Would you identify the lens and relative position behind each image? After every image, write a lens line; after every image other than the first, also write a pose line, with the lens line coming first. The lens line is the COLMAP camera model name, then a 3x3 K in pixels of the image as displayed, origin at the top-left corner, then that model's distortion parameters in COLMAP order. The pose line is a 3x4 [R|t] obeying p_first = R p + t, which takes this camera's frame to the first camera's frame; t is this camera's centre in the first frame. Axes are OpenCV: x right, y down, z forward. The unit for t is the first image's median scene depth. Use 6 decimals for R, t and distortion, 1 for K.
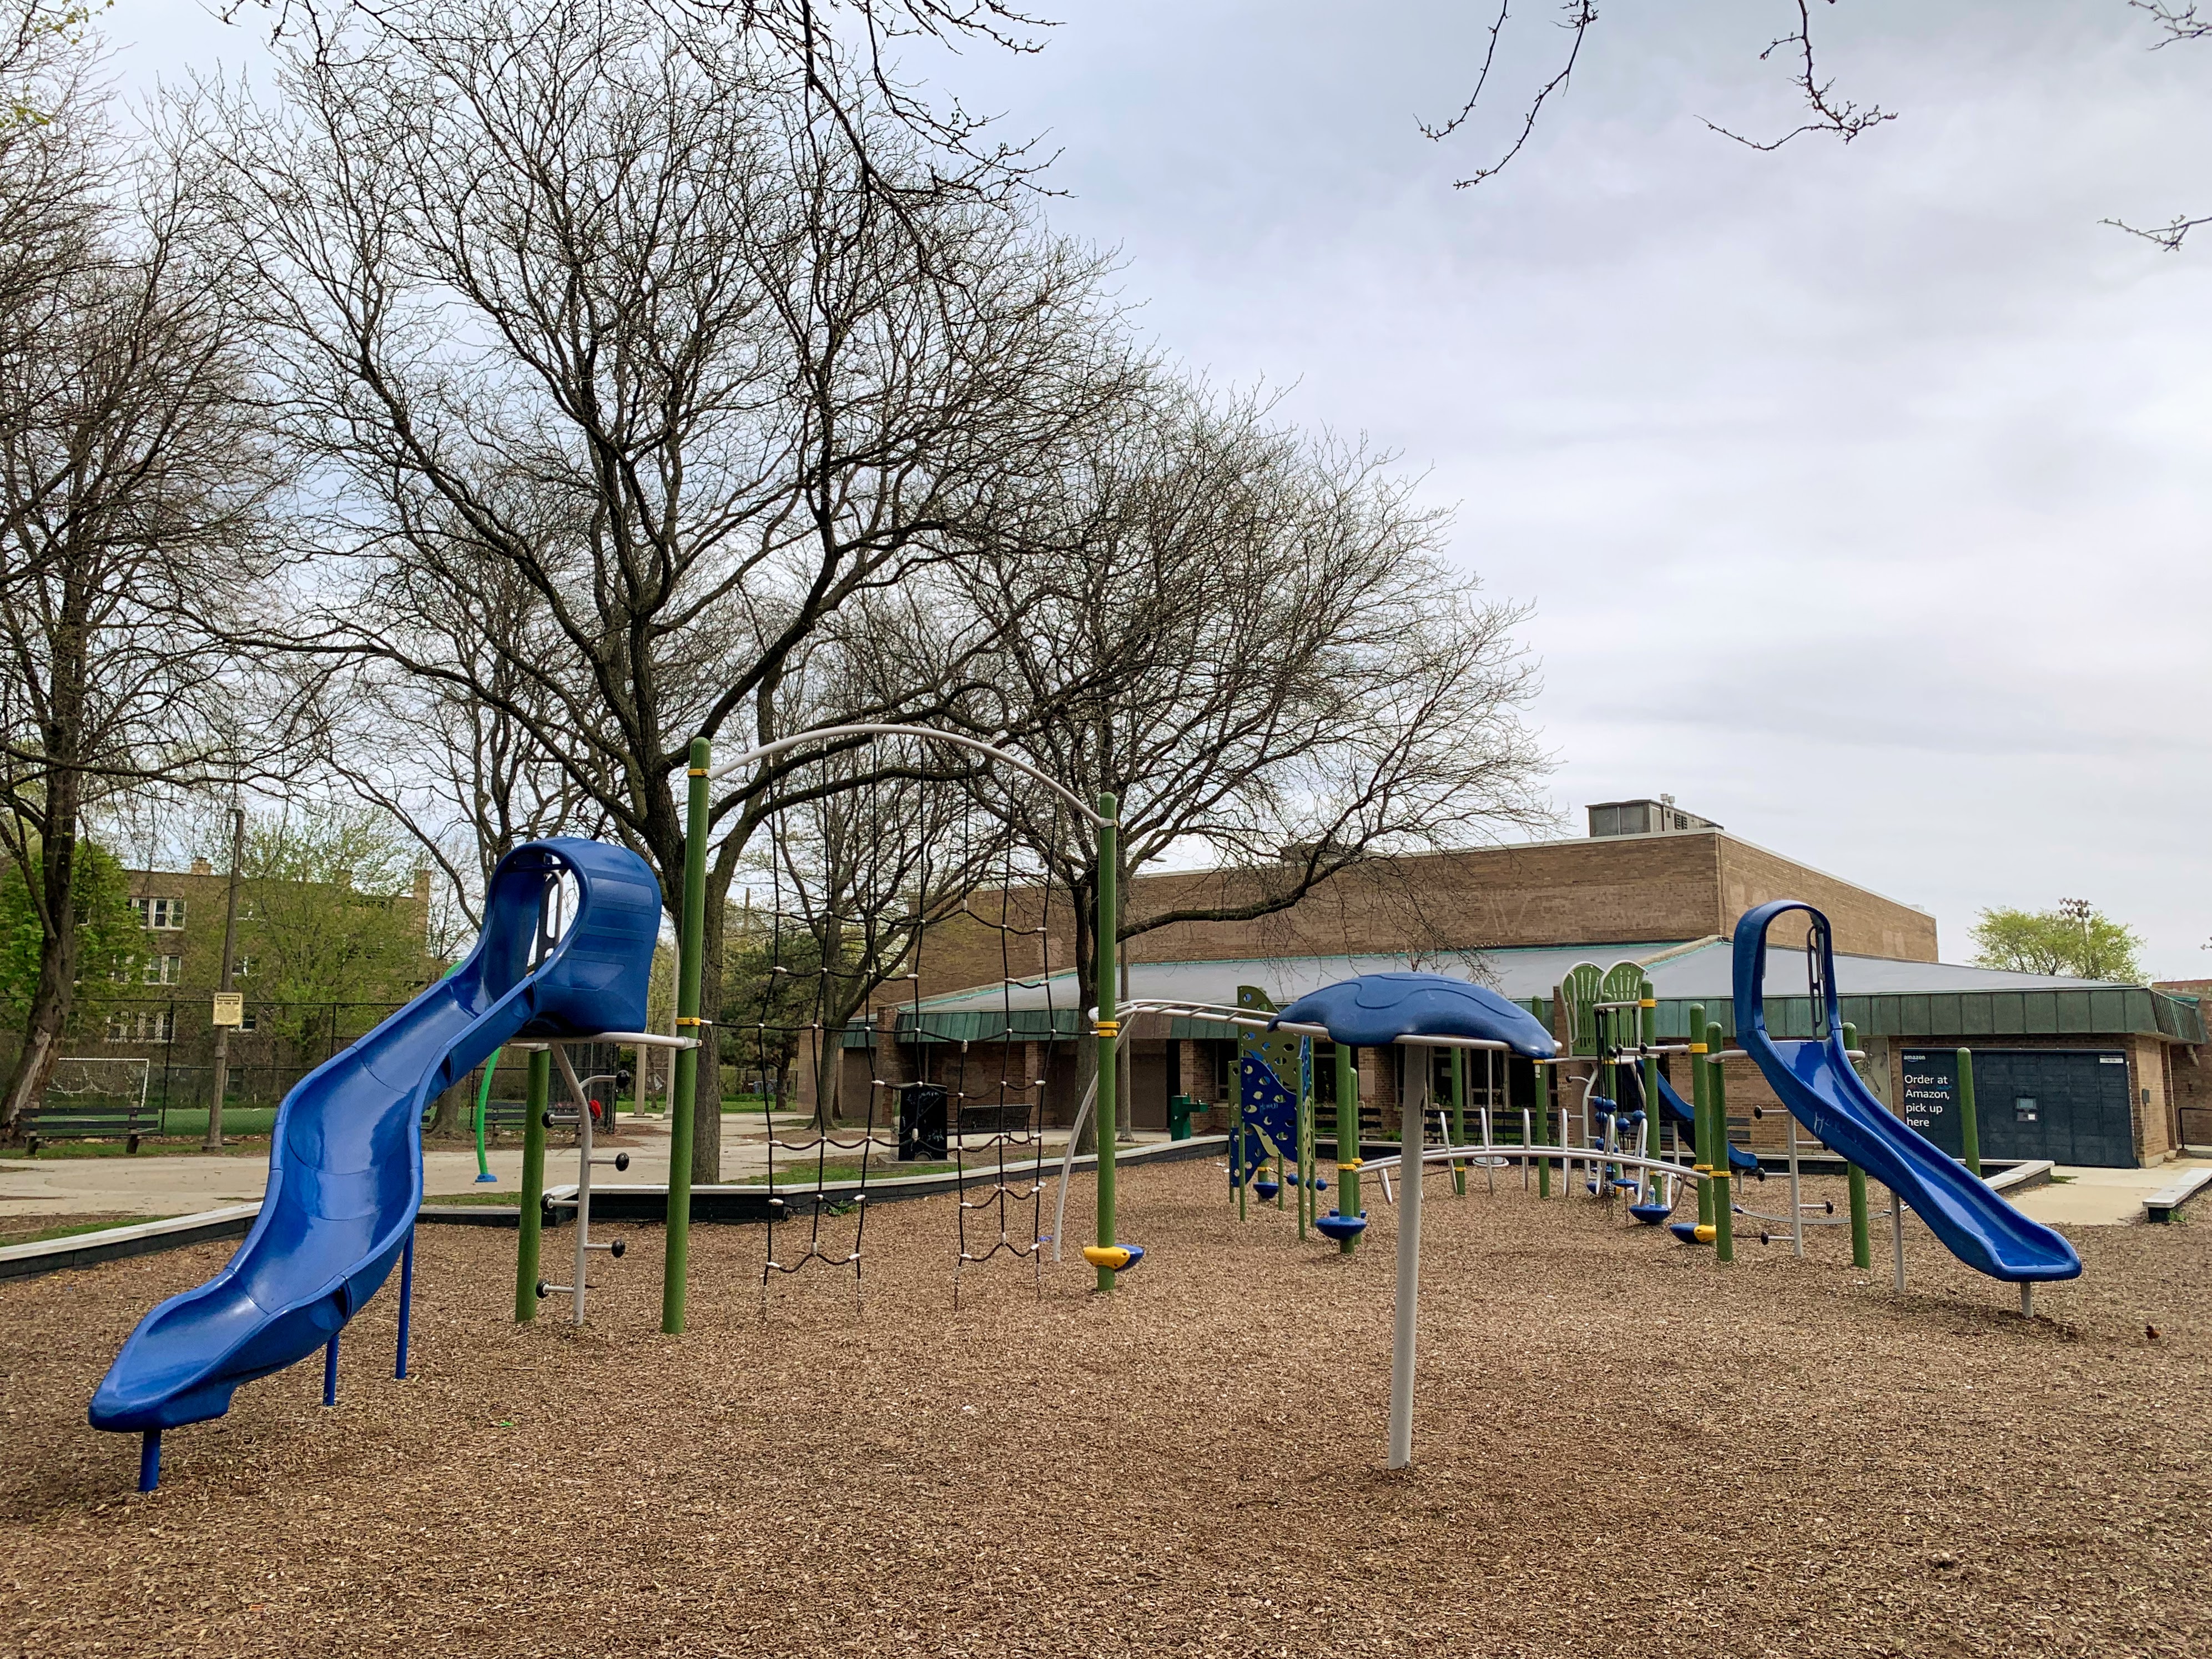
lens RADIAL K [[1653.6, 0, 1106.0], [0, 1653.6, 829.5], [0, 0, 1]] dist [0.017580, -0.010187]
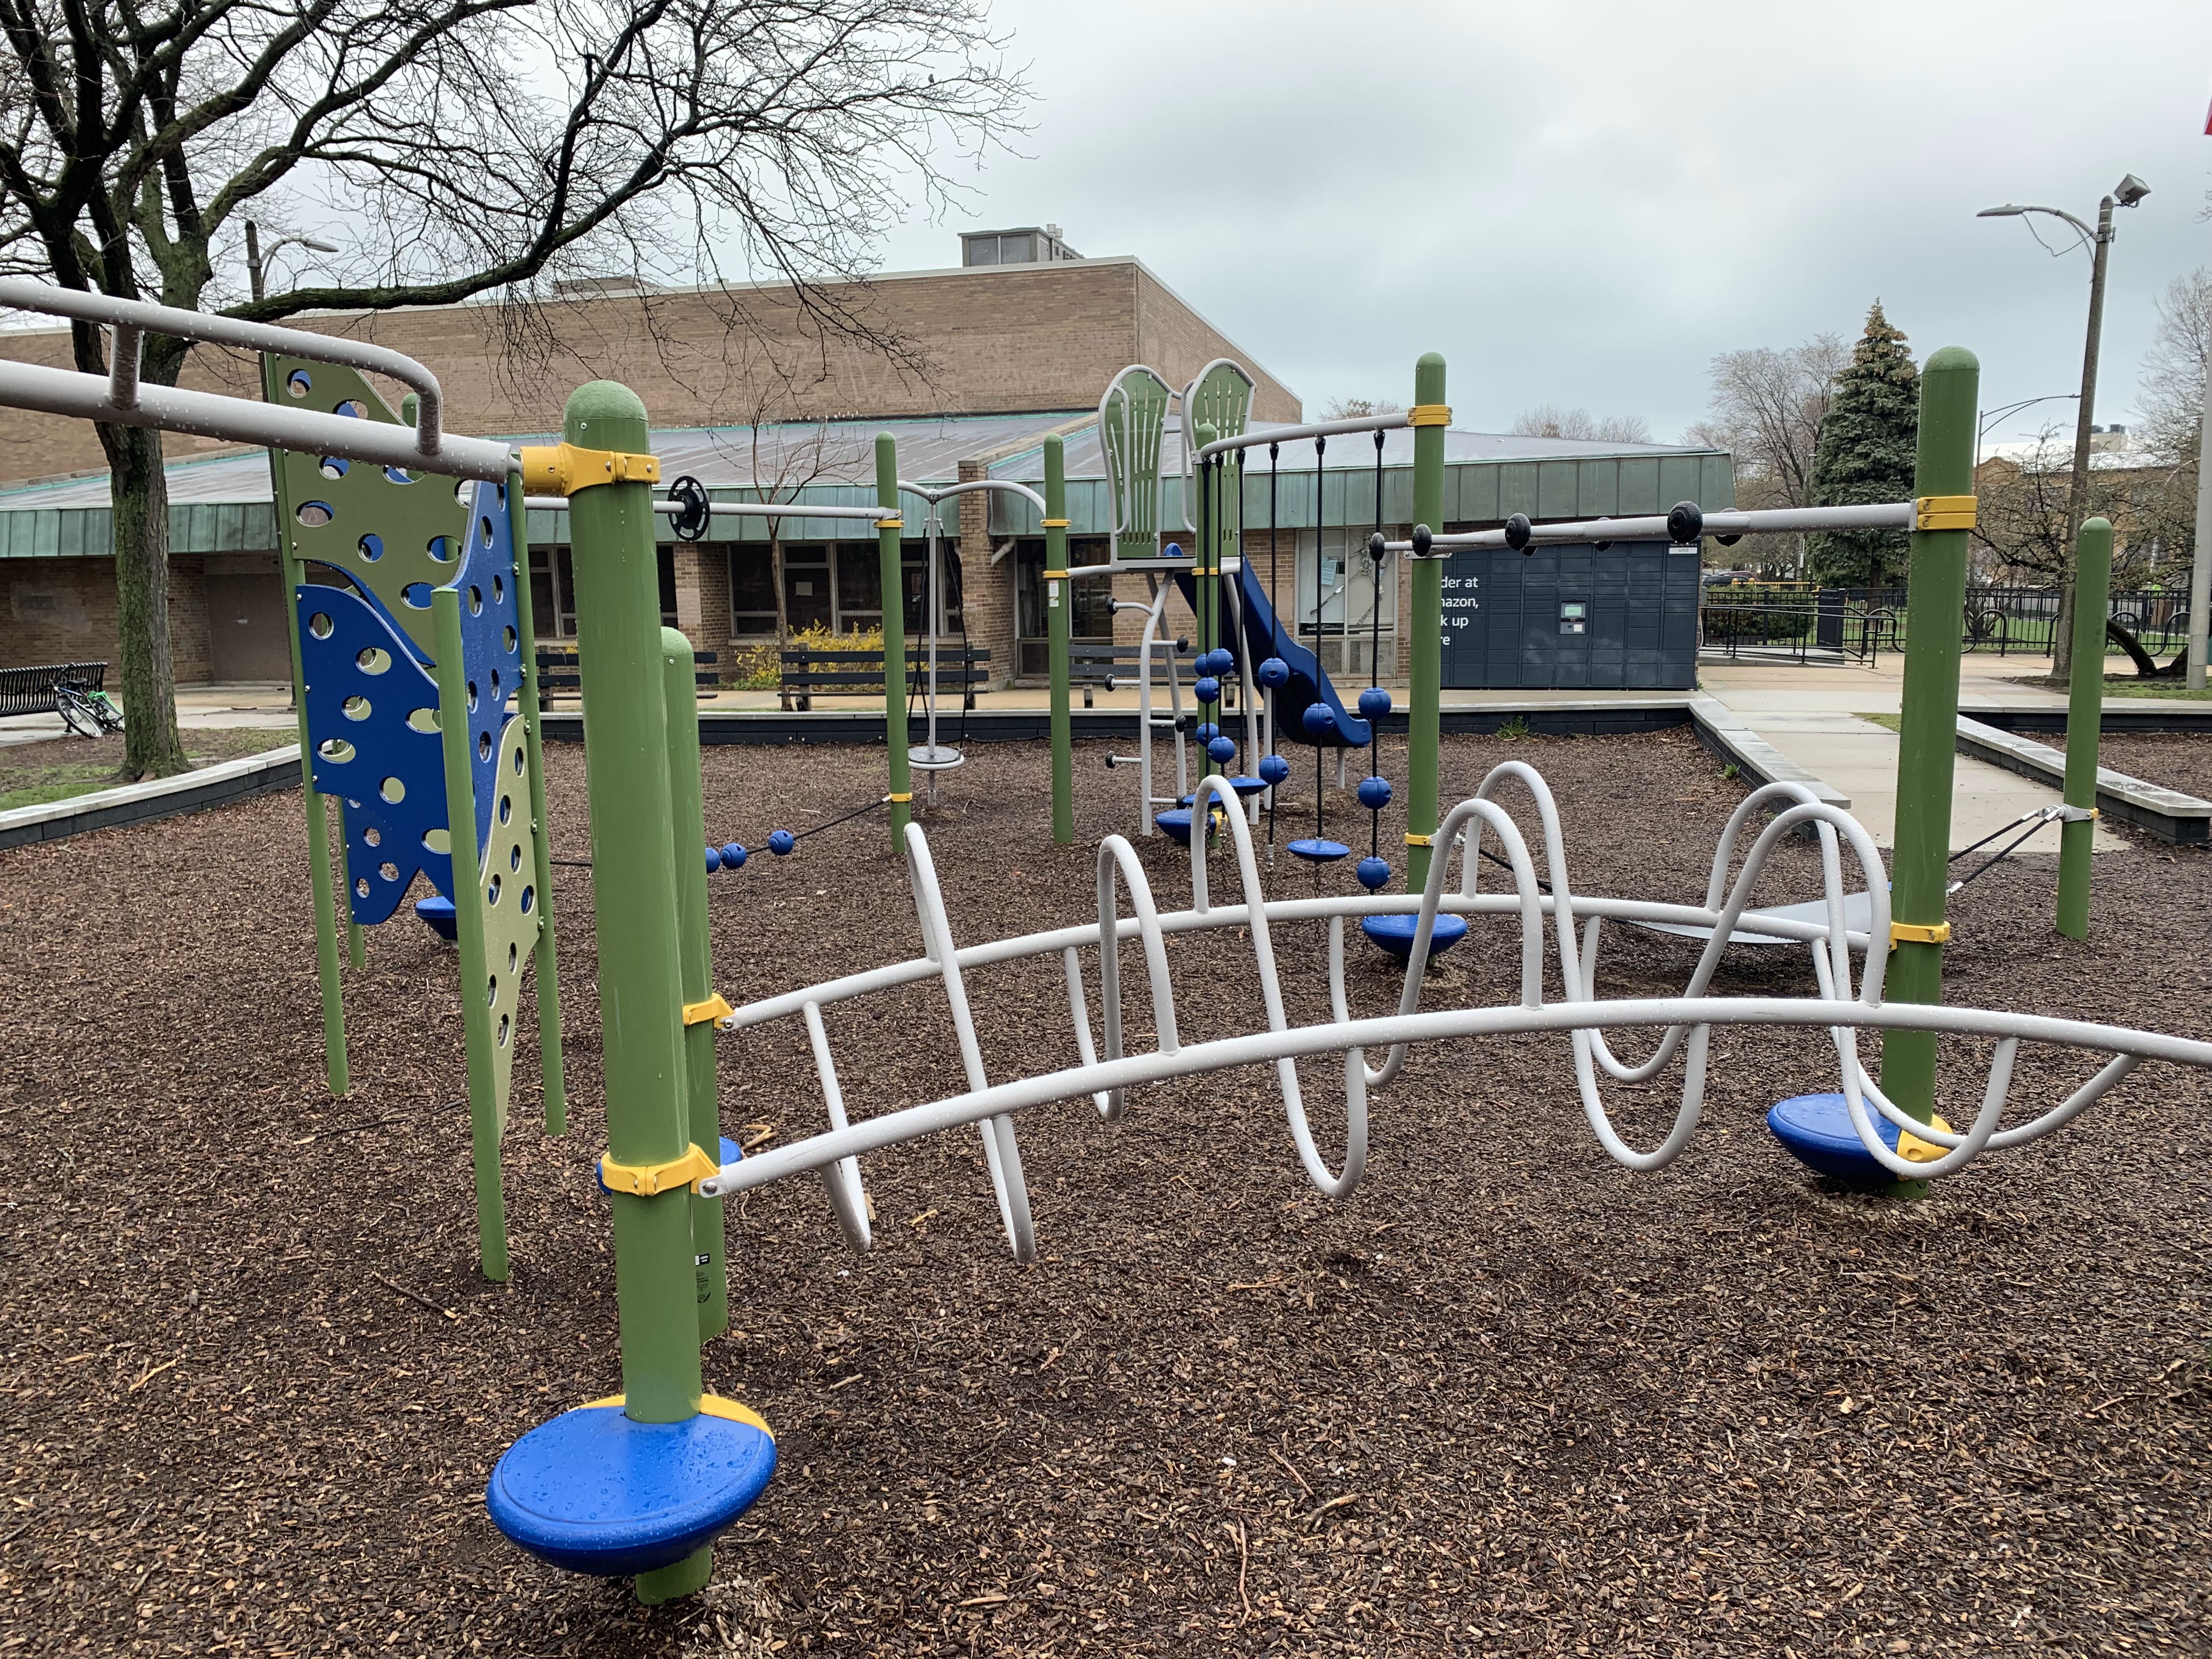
lens RADIAL K [[1653.6, 0, 1106.0], [0, 1653.6, 829.5], [0, 0, 1]] dist [0.017580, -0.010187]
pose [[0.919625, -0.080257, 0.384510, 0.055991], [-0.036200, 0.957421, 0.286417, 0.049454], [-0.391125, -0.277316, 0.877563, 0.375252]]
